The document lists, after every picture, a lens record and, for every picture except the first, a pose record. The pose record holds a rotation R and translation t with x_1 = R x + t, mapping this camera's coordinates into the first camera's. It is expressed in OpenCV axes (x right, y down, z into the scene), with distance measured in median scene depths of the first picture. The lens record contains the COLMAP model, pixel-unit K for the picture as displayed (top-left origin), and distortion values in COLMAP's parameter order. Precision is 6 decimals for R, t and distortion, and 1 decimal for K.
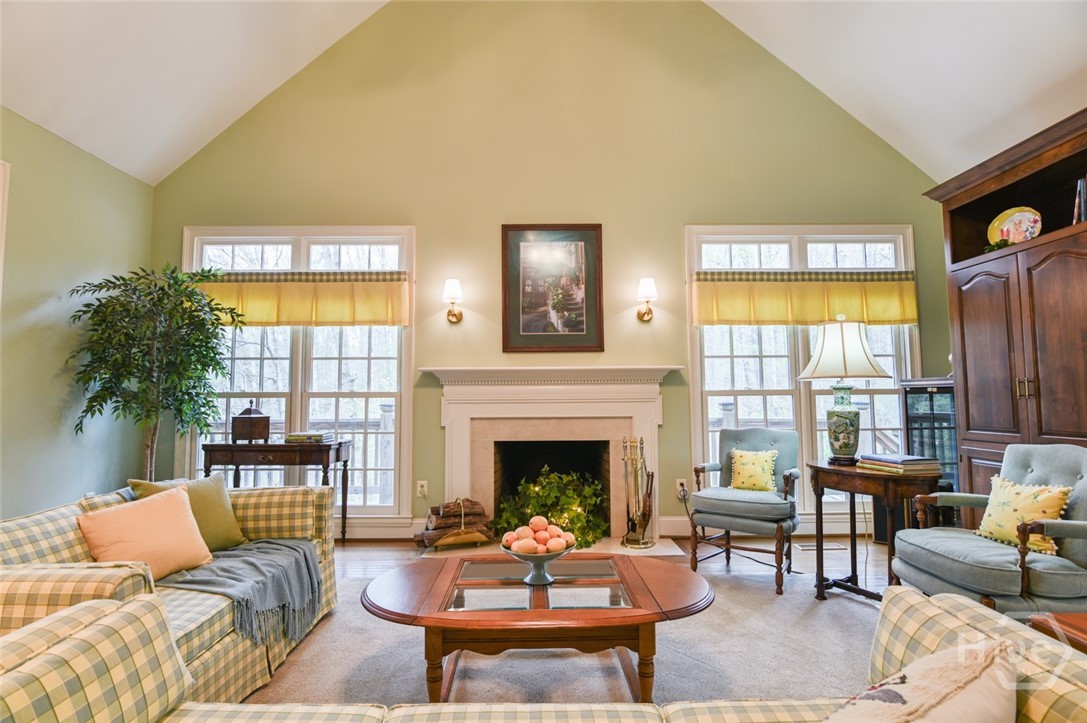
lens RADIAL K [[529.6, 0, 543.8], [0, 529.6, 363.0], [0, 0, 1]] dist [-0.019506, -0.000830]
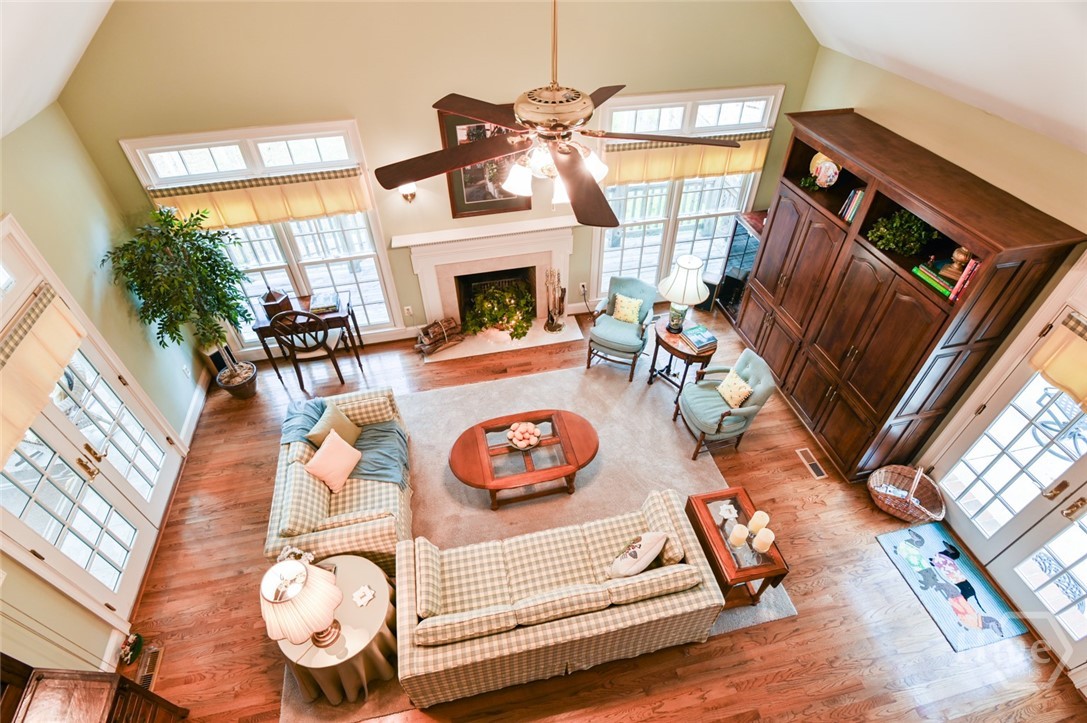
lens RADIAL K [[529.6, 0, 541.6], [0, 529.6, 359.9], [0, 0, 1]] dist [-0.019506, -0.000830]
pose [[0.978426, -0.142782, 0.149320, -0.108094], [-0.010444, 0.687648, 0.725970, -0.716632], [-0.206335, -0.711867, 0.671321, -0.133729]]
